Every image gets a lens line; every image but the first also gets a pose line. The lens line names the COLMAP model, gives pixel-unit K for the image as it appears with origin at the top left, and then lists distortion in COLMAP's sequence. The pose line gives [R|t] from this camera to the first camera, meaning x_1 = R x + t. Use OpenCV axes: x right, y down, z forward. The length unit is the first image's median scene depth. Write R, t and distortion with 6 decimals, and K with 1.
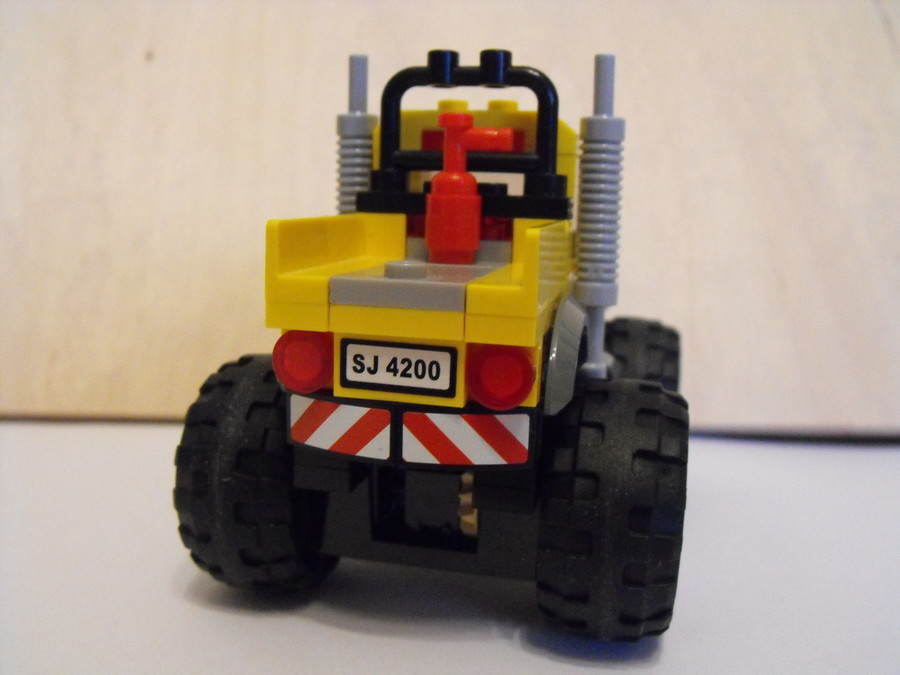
lens RADIAL K [[849.4, 0, 432.9], [0, 849.4, 331.2], [0, 0, 1]] dist [0.002529, 0.000000]
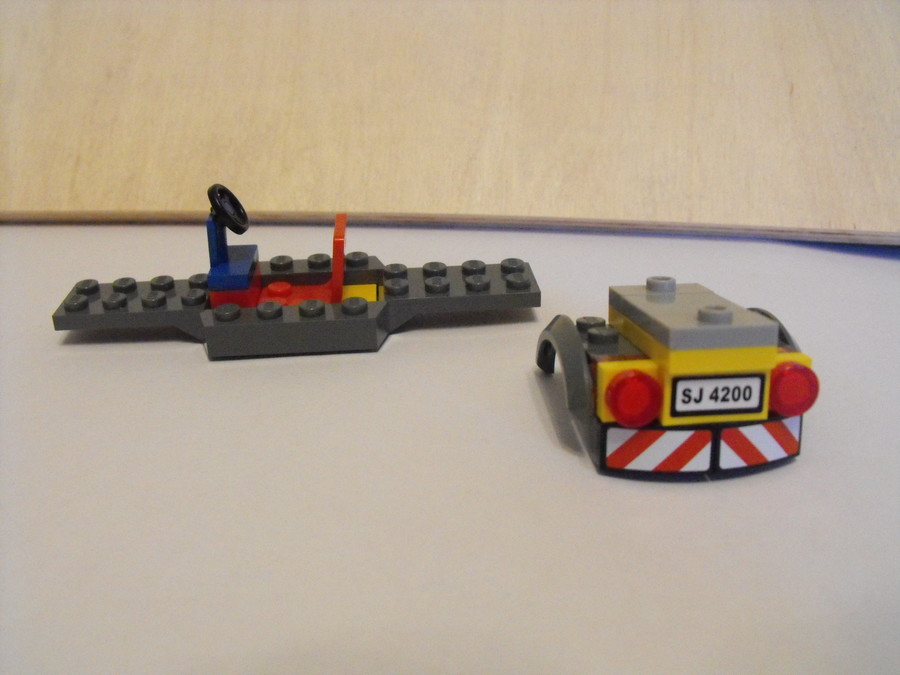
lens RADIAL K [[849.4, 0, 450.2], [0, 849.4, 336.0], [0, 0, 1]] dist [0.002529, 0.000000]
pose [[0.898703, -0.119437, 0.421980, -0.889460], [0.095306, 0.992394, 0.077911, -0.172922], [-0.428076, -0.029802, 0.903251, 0.056633]]
